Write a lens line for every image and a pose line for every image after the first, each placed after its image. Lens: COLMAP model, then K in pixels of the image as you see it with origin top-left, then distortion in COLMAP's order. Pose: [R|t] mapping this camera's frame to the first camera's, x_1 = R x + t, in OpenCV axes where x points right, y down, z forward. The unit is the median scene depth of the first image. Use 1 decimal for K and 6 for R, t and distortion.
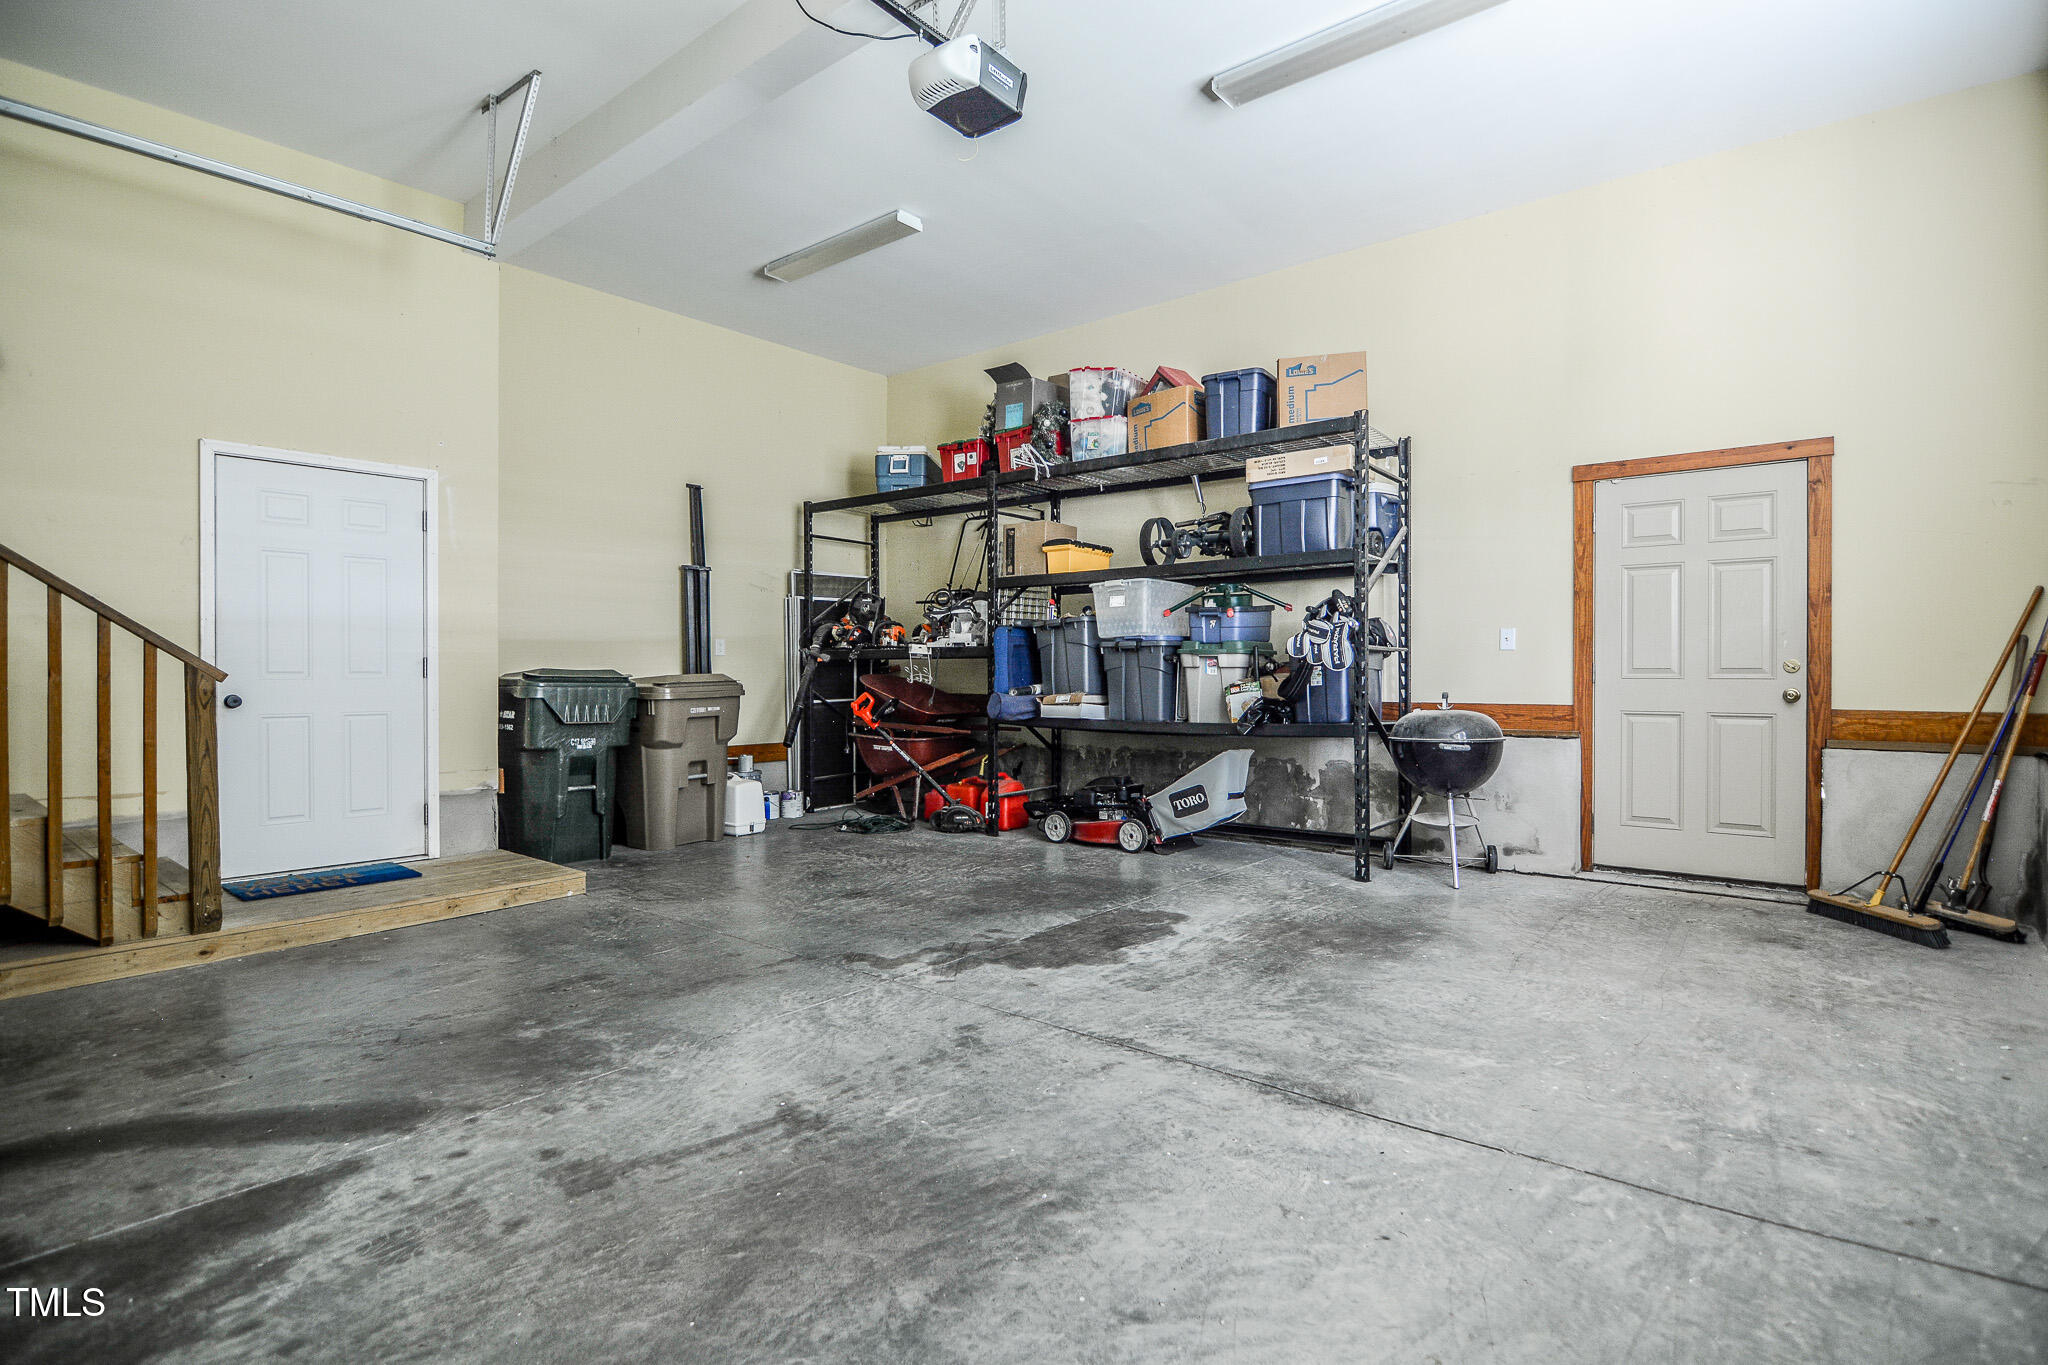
lens RADIAL K [[1005.9, 0, 1028.9], [0, 1005.9, 674.0], [0, 0, 1]] dist [-0.006714, -0.008006]
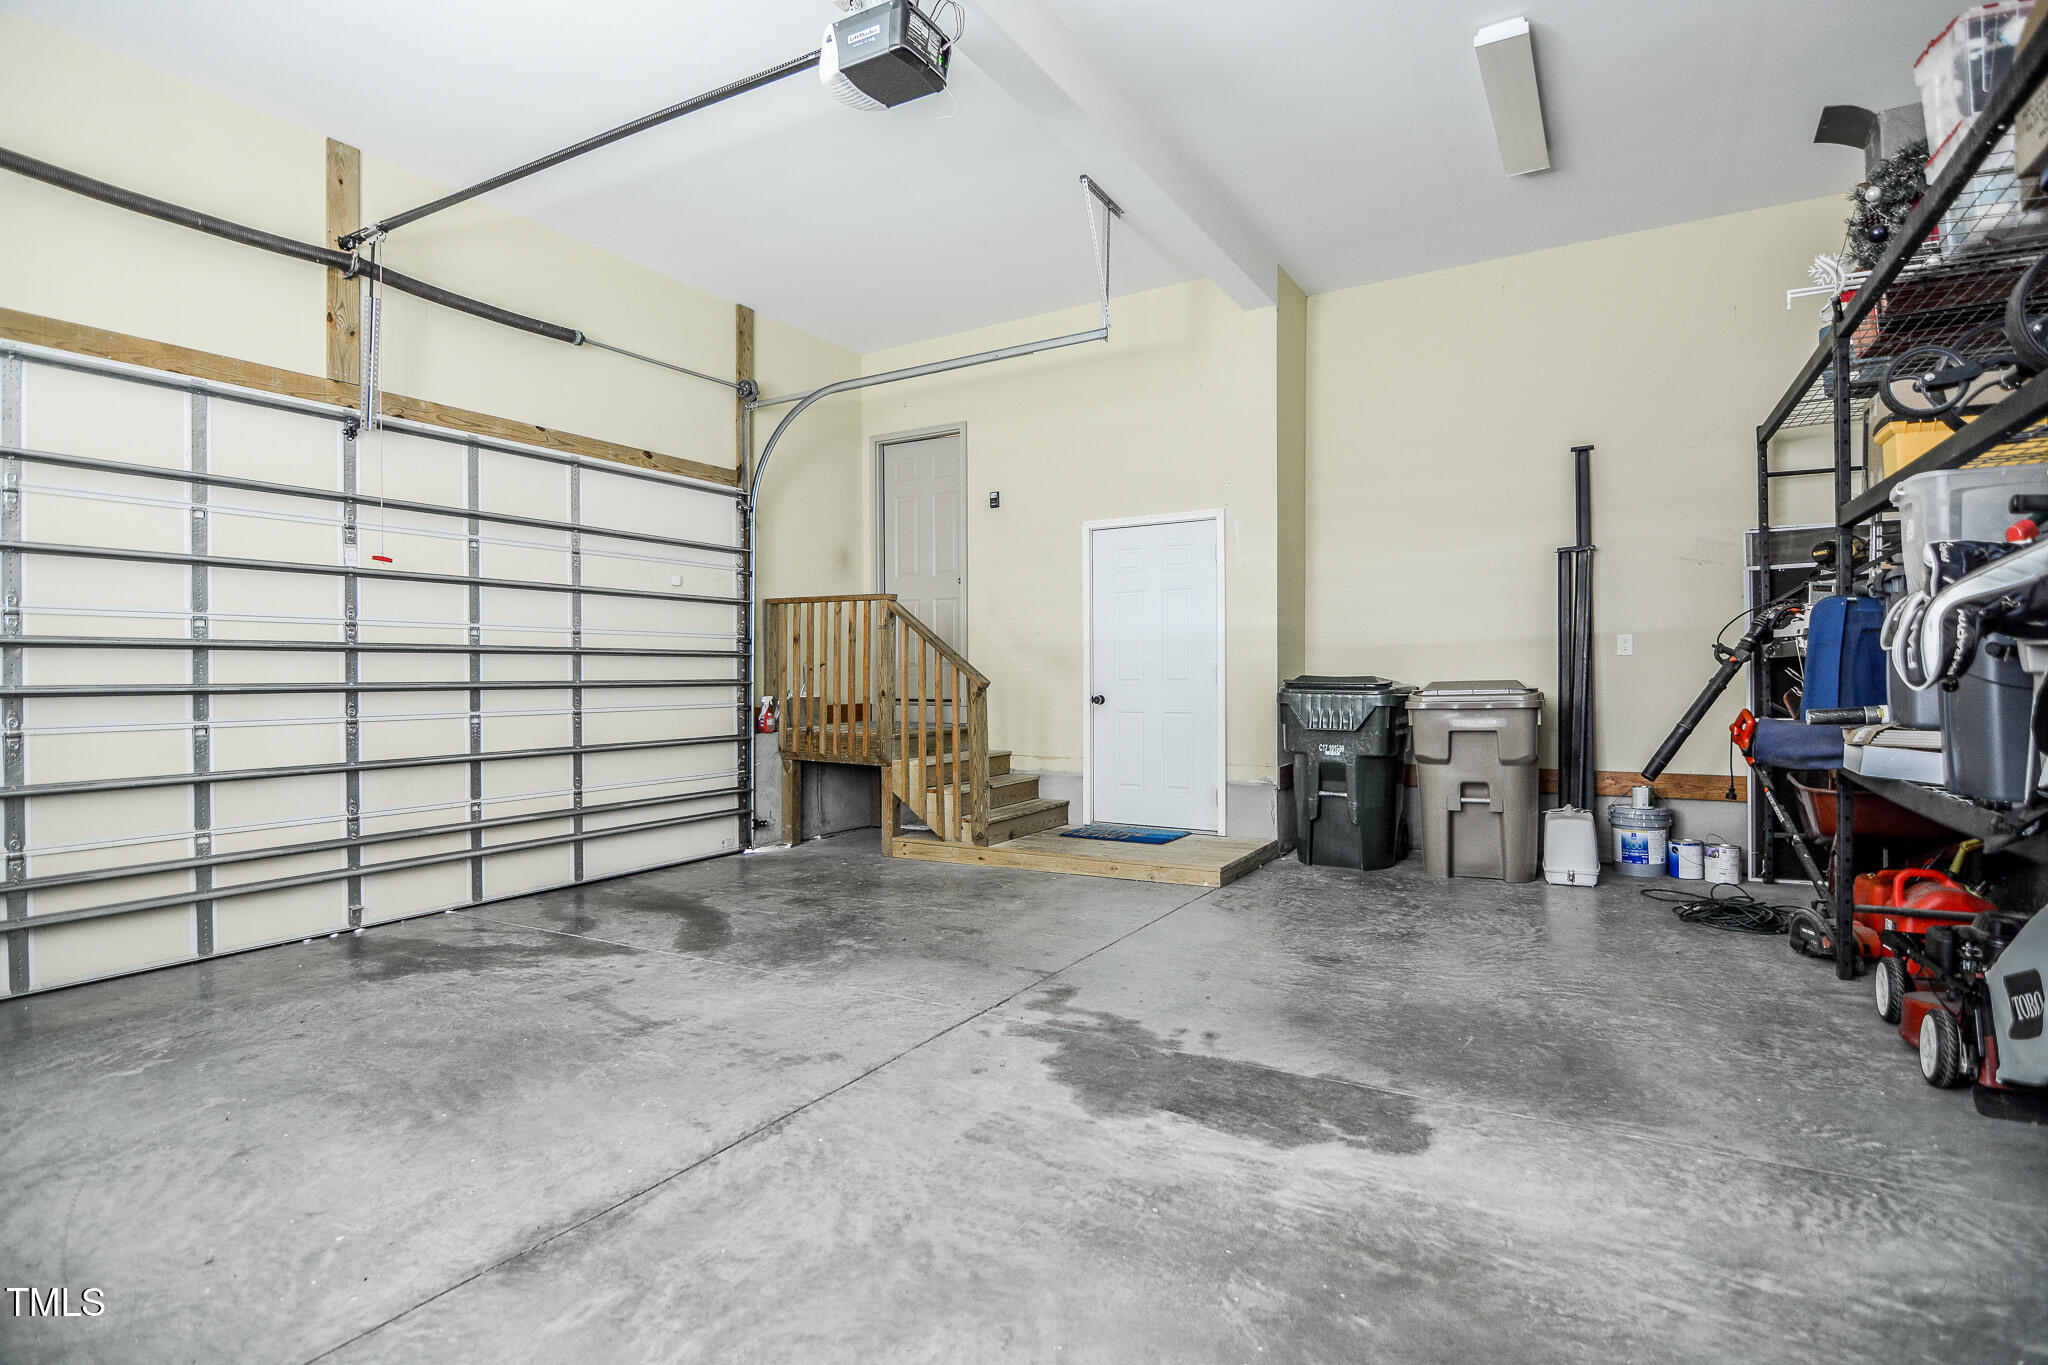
lens RADIAL K [[1005.9, 0, 1028.9], [0, 1005.9, 674.0], [0, 0, 1]] dist [-0.006714, -0.008006]
pose [[0.154996, 0.000926, -0.987915, 0.935843], [0.006462, 0.999977, 0.001951, -0.013243], [0.987894, -0.006686, 0.154986, 1.064819]]
